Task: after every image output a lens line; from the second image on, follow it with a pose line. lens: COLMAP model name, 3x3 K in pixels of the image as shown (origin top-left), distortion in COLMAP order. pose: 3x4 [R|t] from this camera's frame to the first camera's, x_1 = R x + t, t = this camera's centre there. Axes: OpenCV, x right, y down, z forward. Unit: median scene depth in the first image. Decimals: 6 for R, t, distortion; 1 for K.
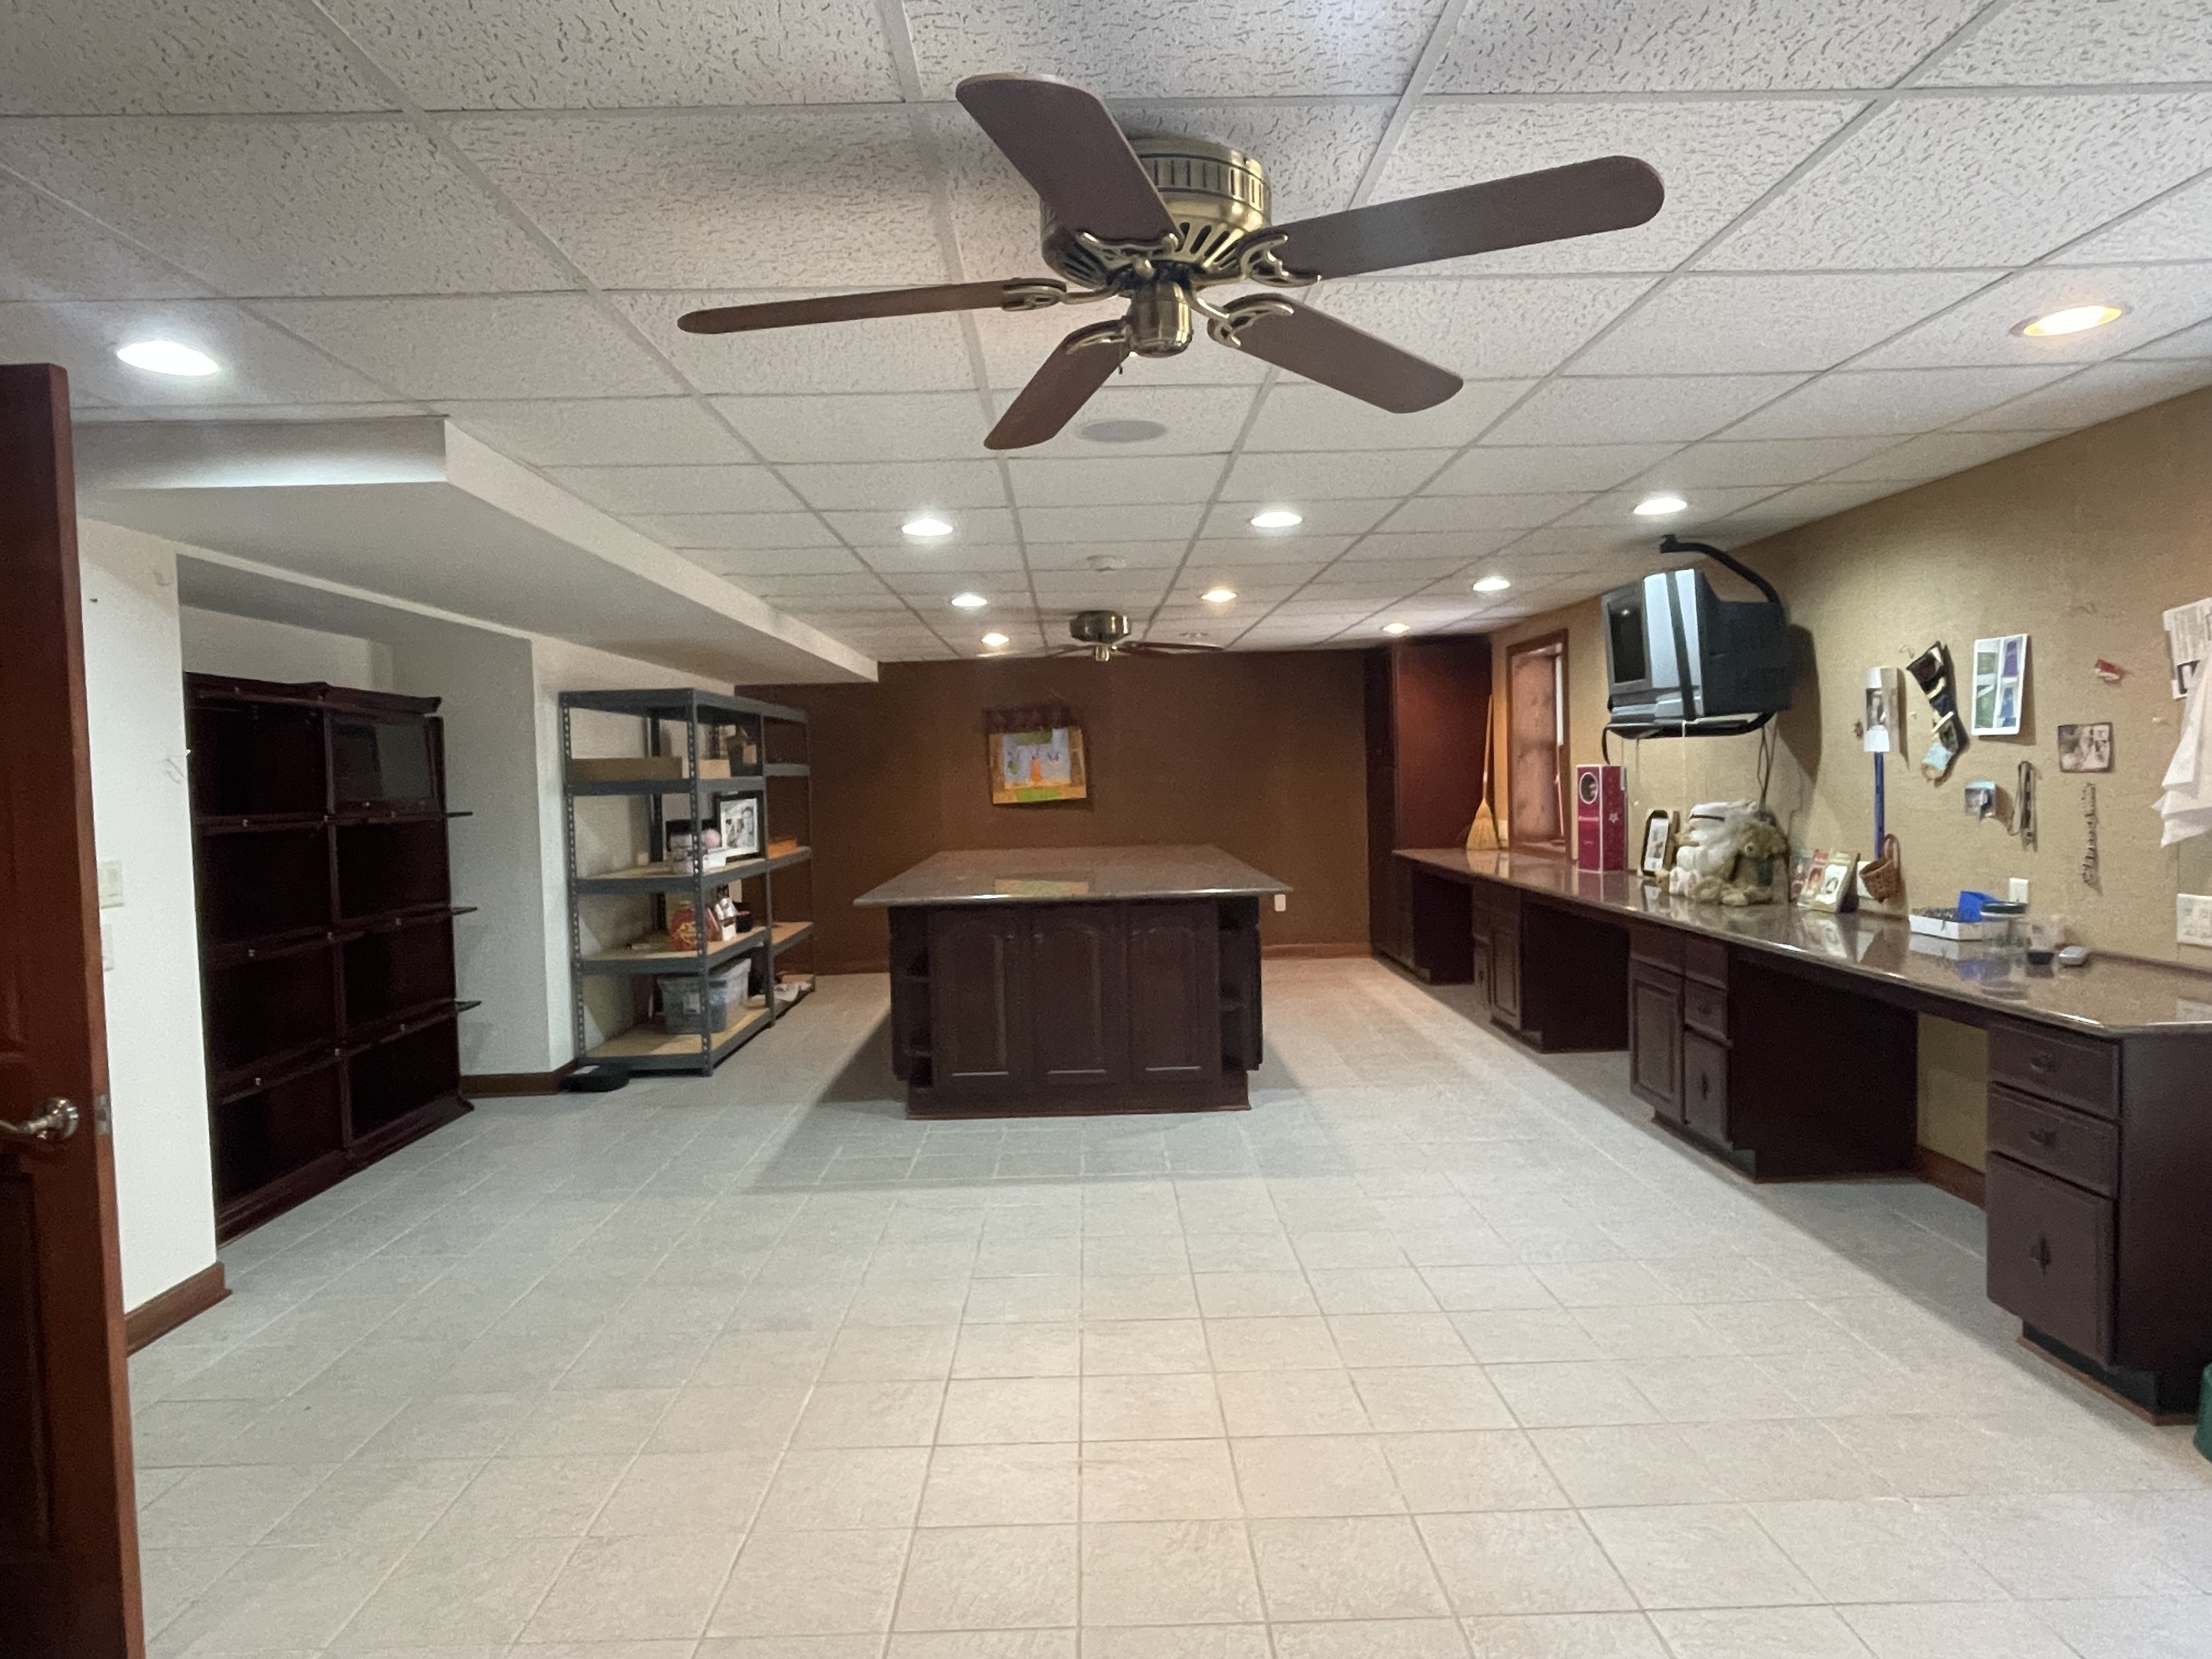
lens RADIAL K [[1328.9, 0, 1100.1], [0, 1328.9, 825.5], [0, 0, 1]] dist [-0.002939, -0.007373]
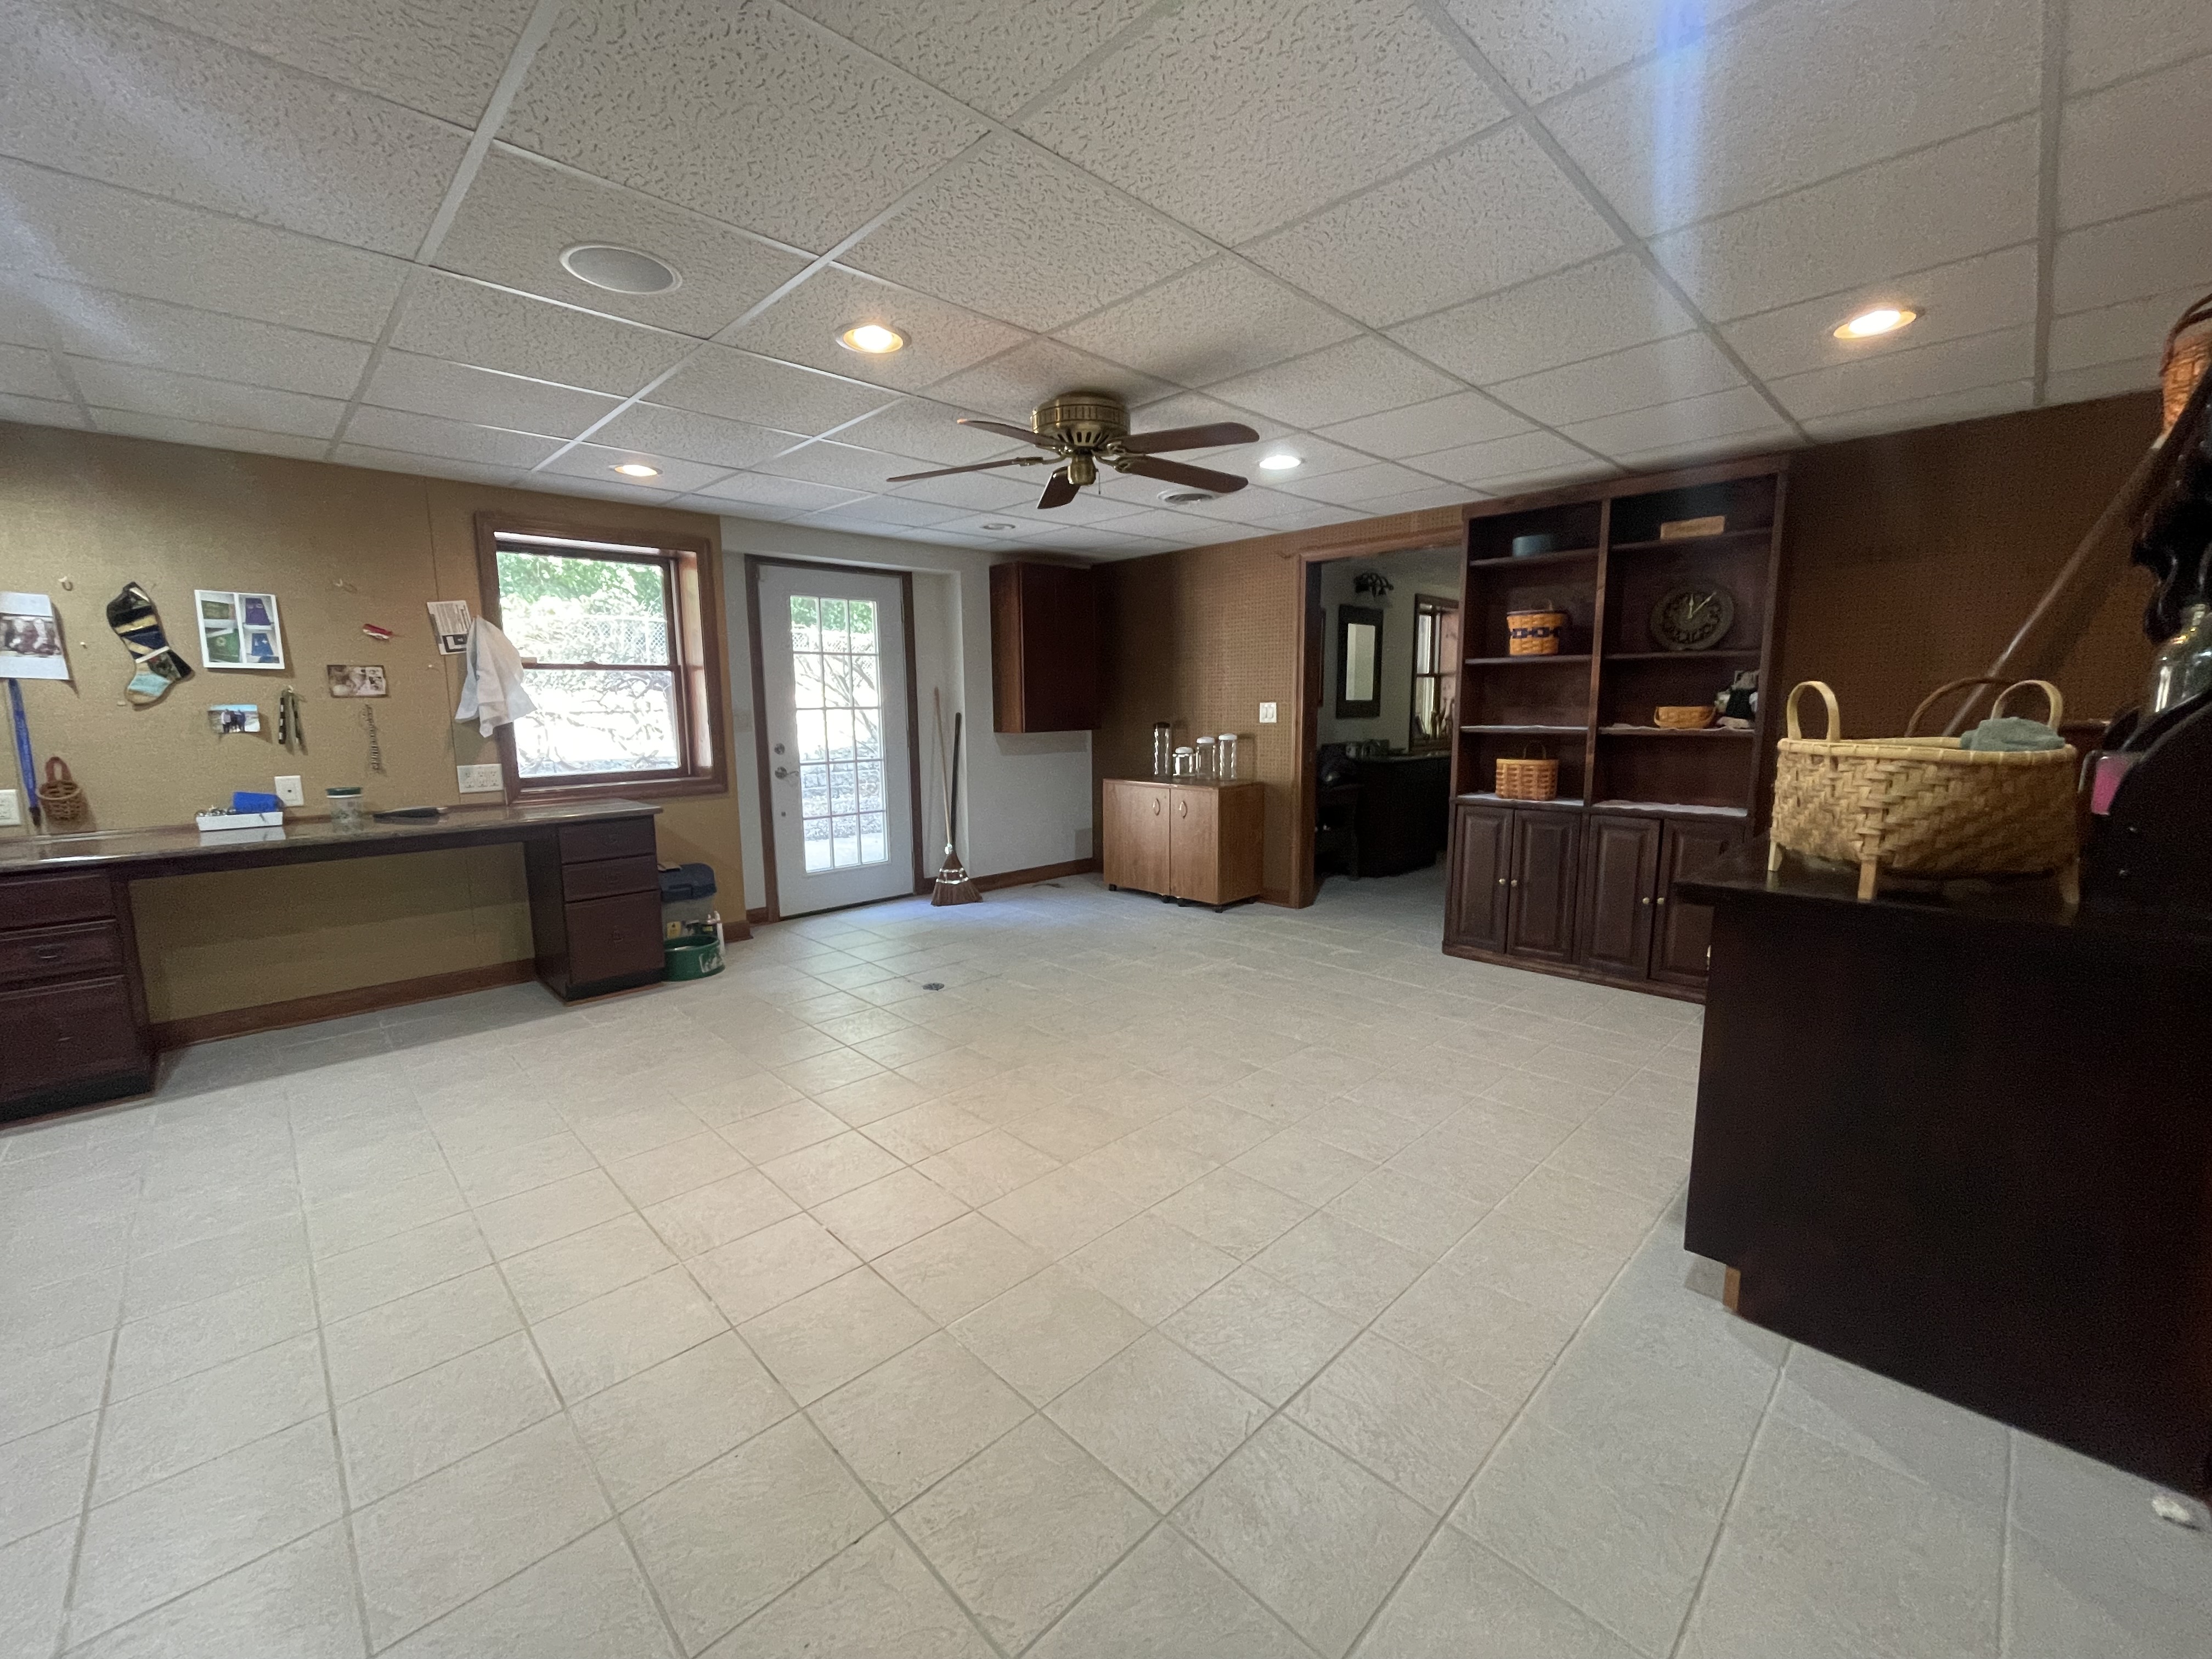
lens RADIAL K [[888.7, 0, 1101.6], [0, 888.7, 832.4], [0, 0, 1]] dist [-0.001790, -0.000396]
pose [[-0.684251, -0.082385, 0.724578, -0.429026], [0.048956, 0.986167, 0.158359, -0.004858], [-0.727601, 0.143830, -0.670753, 0.778897]]
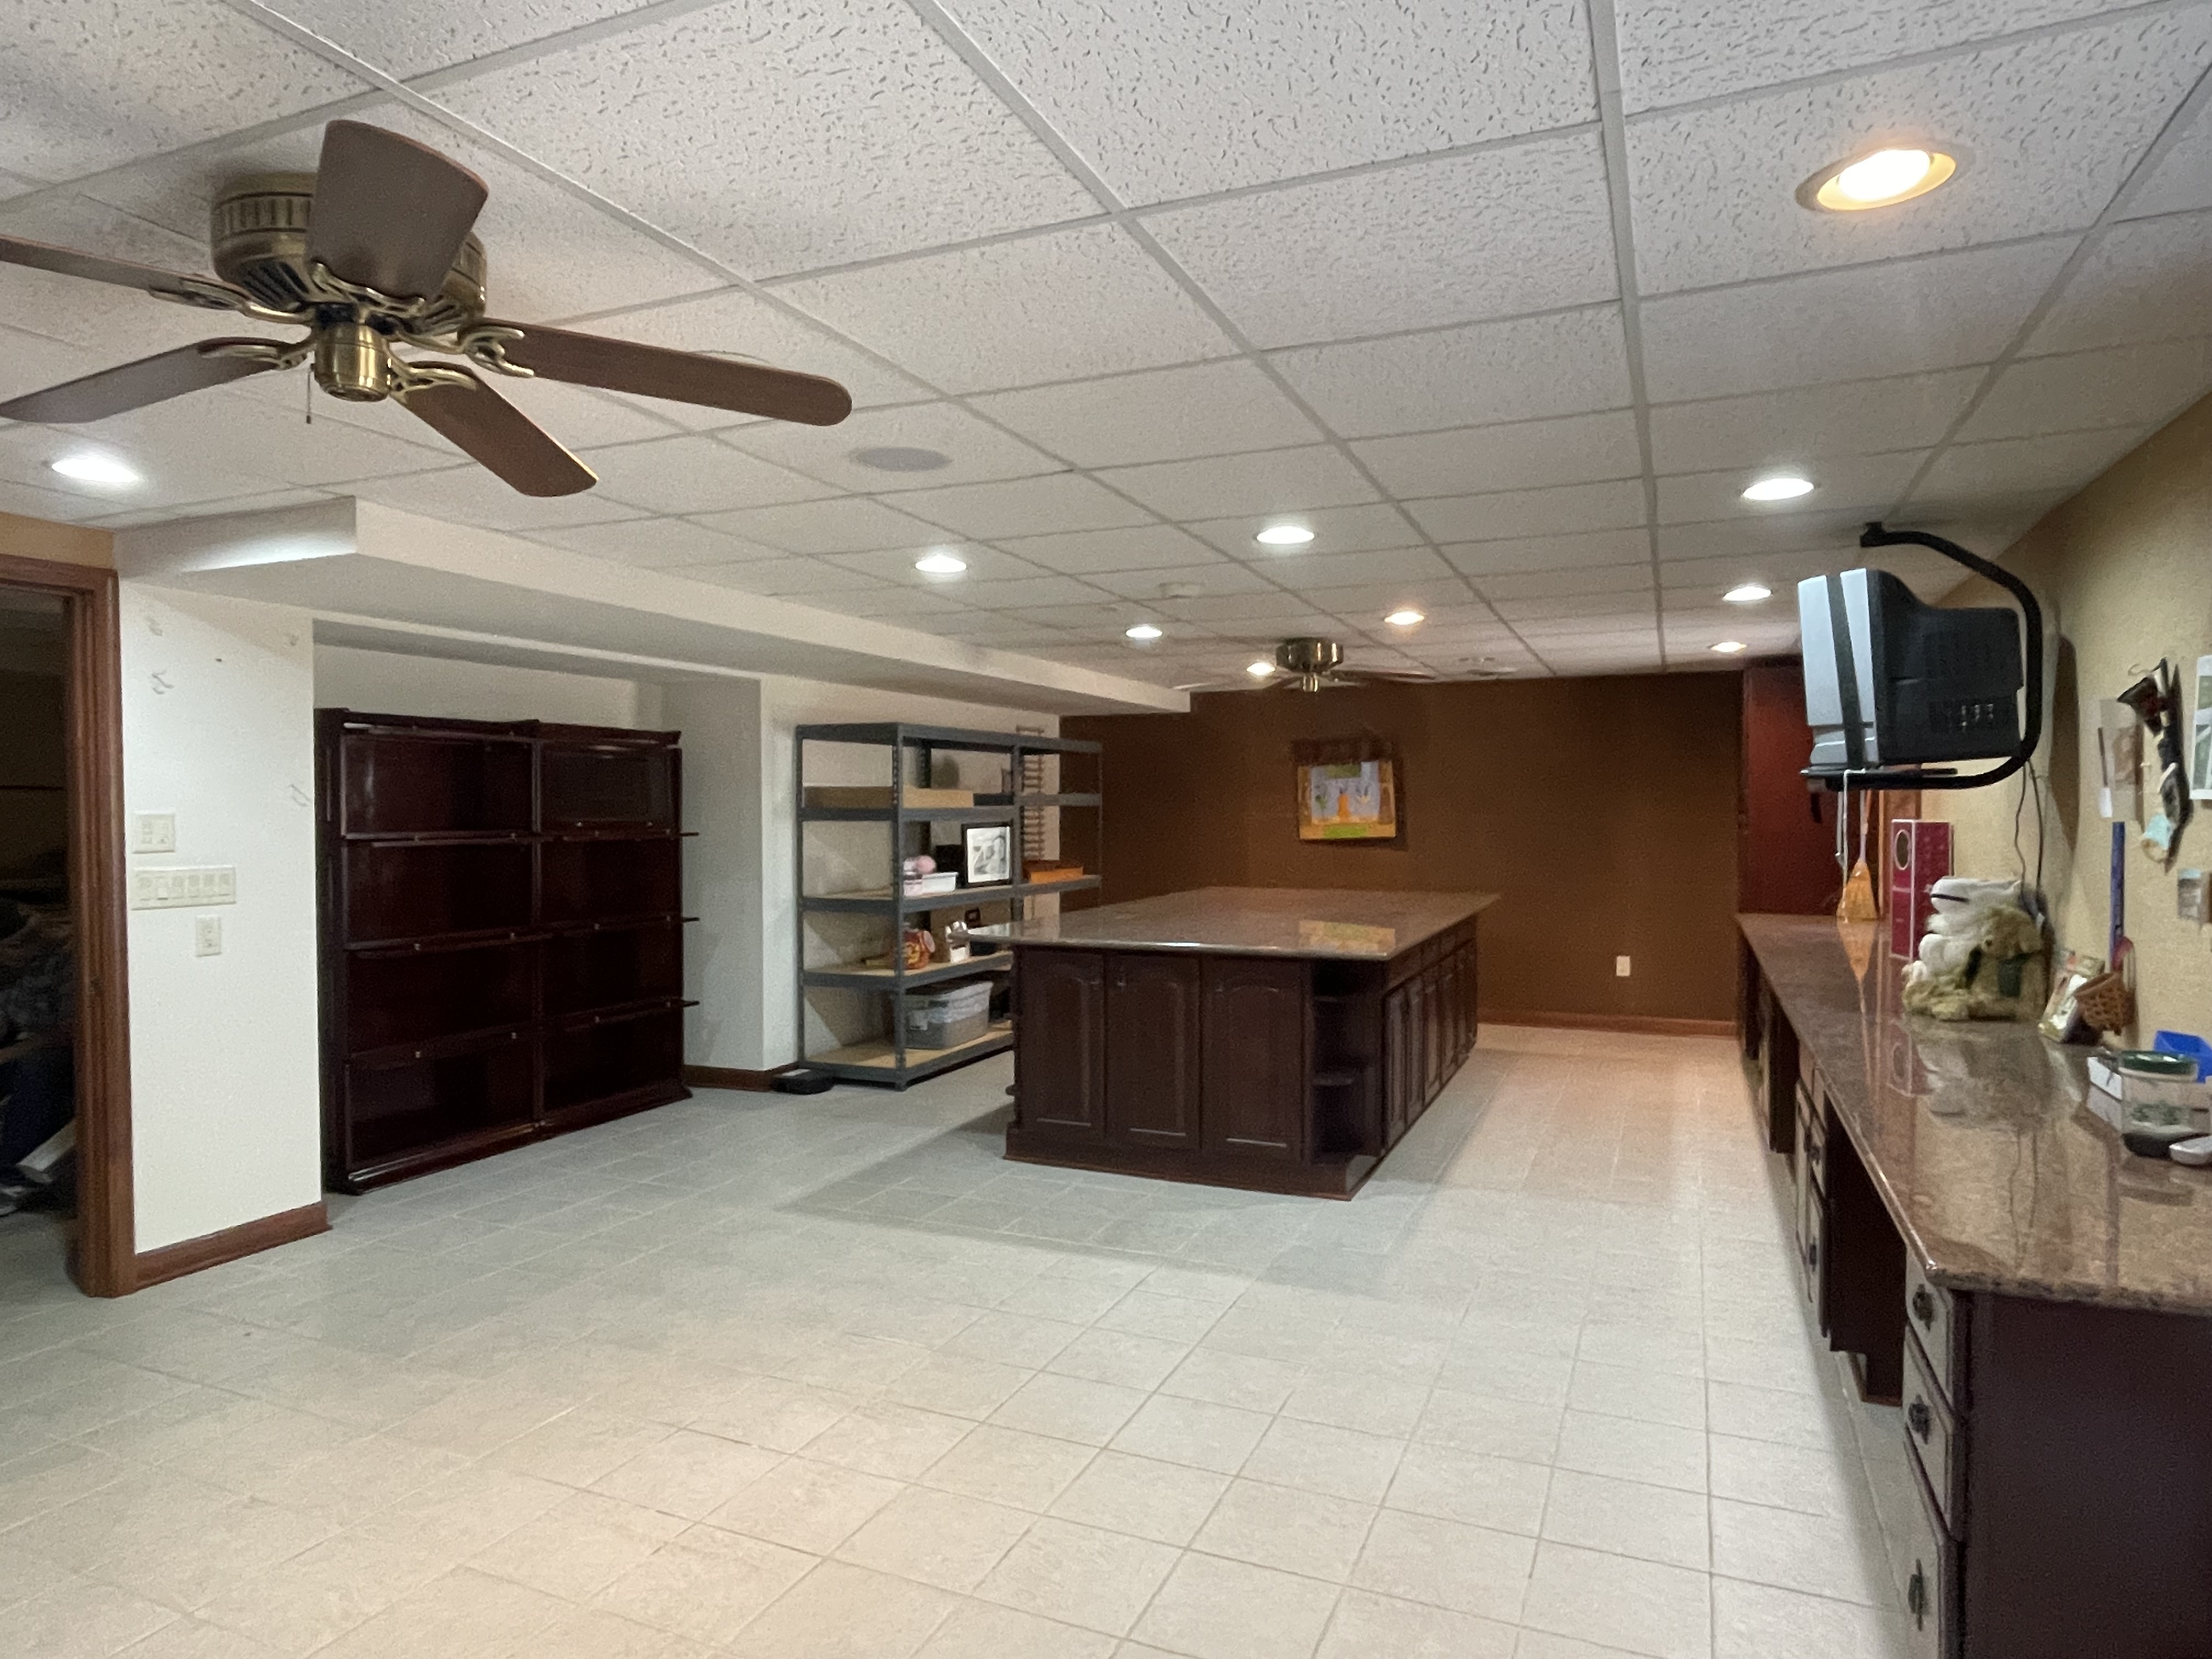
lens RADIAL K [[1328.9, 0, 1096.7], [0, 1328.9, 826.8], [0, 0, 1]] dist [-0.002939, -0.007373]
pose [[0.910309, 0.031871, -0.412701, 0.346621], [-0.038940, 0.999203, -0.008728, -0.021591], [0.412094, 0.024016, 0.910825, 0.131990]]
